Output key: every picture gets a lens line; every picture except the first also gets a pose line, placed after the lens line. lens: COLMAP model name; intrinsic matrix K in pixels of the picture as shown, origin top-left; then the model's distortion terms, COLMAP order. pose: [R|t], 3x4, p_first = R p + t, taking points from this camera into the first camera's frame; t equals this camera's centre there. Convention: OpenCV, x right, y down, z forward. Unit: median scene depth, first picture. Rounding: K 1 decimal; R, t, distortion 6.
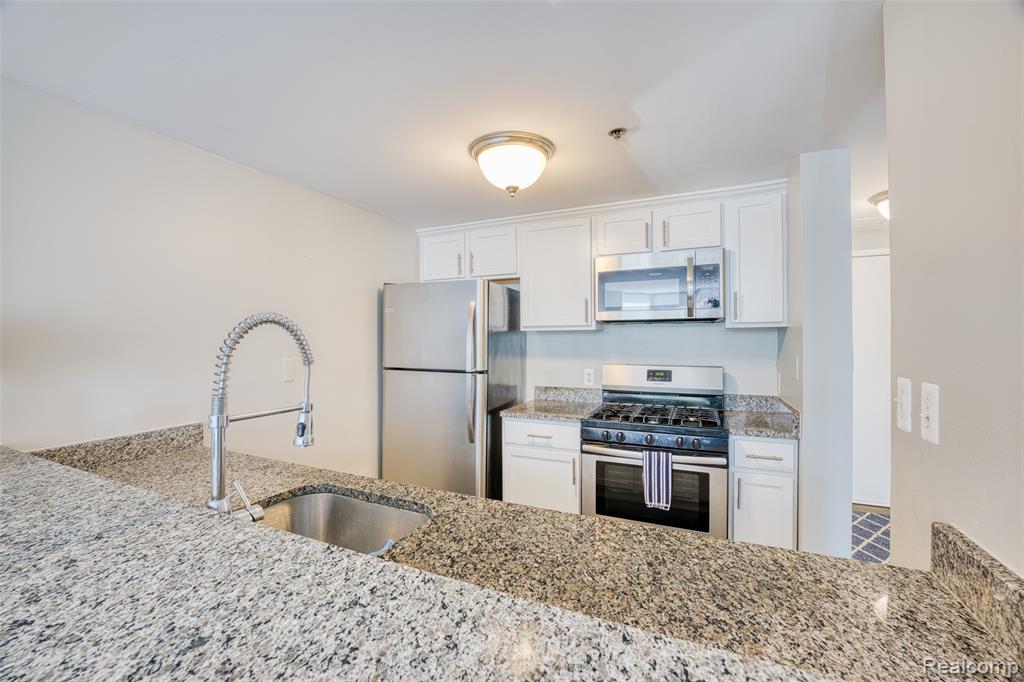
lens RADIAL K [[417.9, 0, 512.2], [0, 417.9, 336.8], [0, 0, 1]] dist [-0.019719, 0.000563]
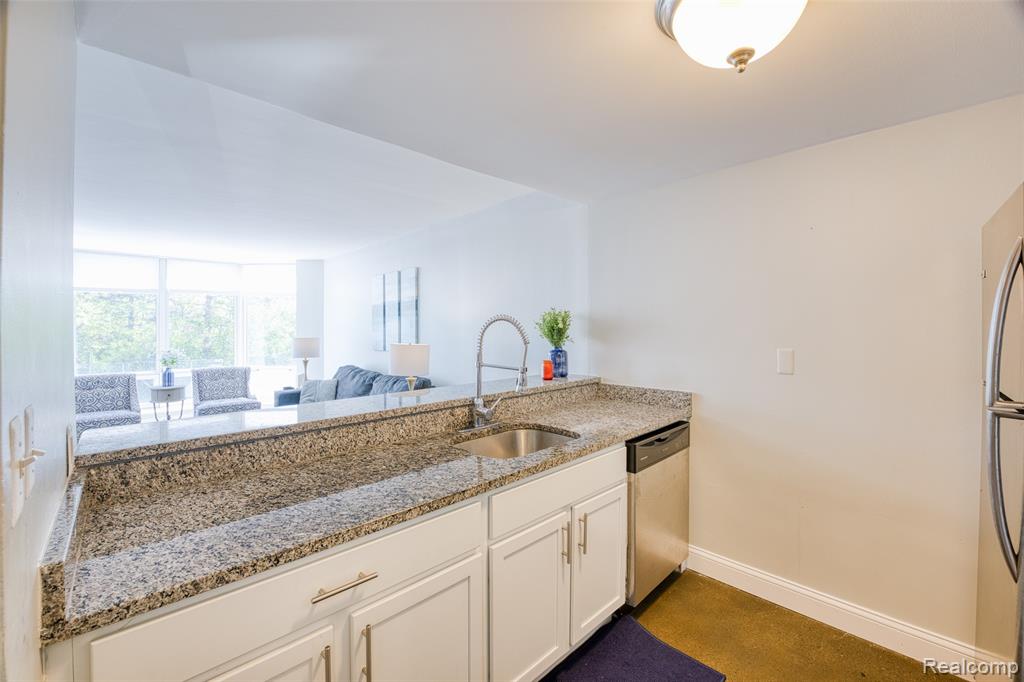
lens RADIAL K [[419.2, 0, 505.6], [0, 419.2, 323.6], [0, 0, 1]] dist [-0.022797, 0.000256]
pose [[-0.387639, -0.000699, -0.921811, 0.969756], [0.008839, 0.999951, -0.004475, -0.006529], [0.921769, -0.009882, -0.387614, 1.443035]]
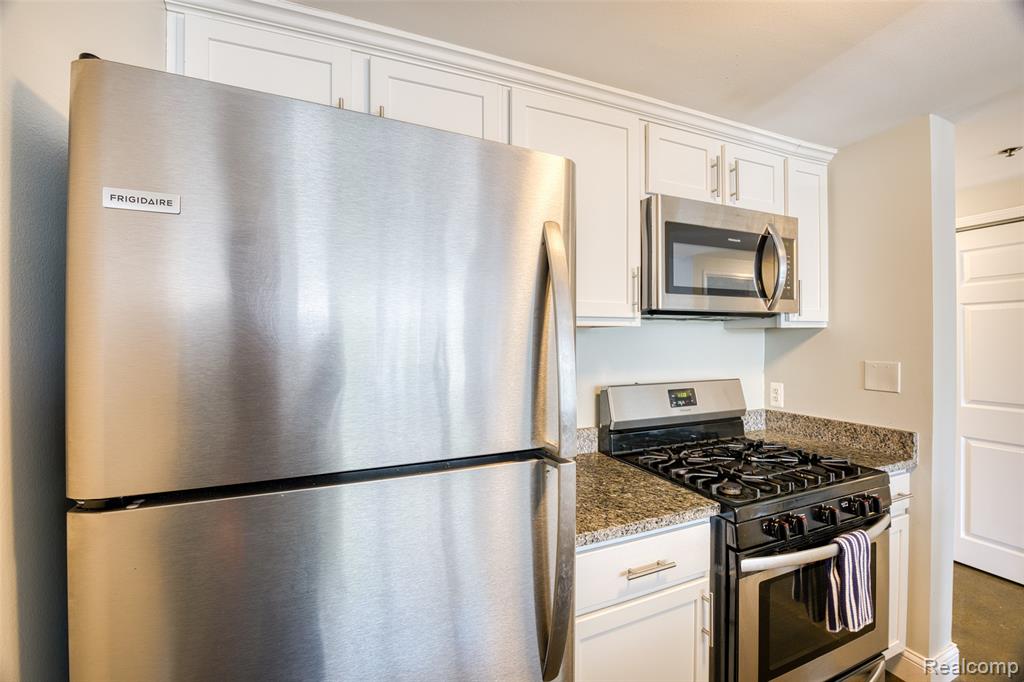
lens RADIAL K [[417.9, 0, 512.2], [0, 417.9, 336.8], [0, 0, 1]] dist [-0.019719, 0.000563]
pose [[0.697419, -0.001045, 0.716663, -0.699680], [-0.004280, 0.999975, 0.005623, -0.012317], [-0.716651, -0.006989, 0.697397, 1.670924]]
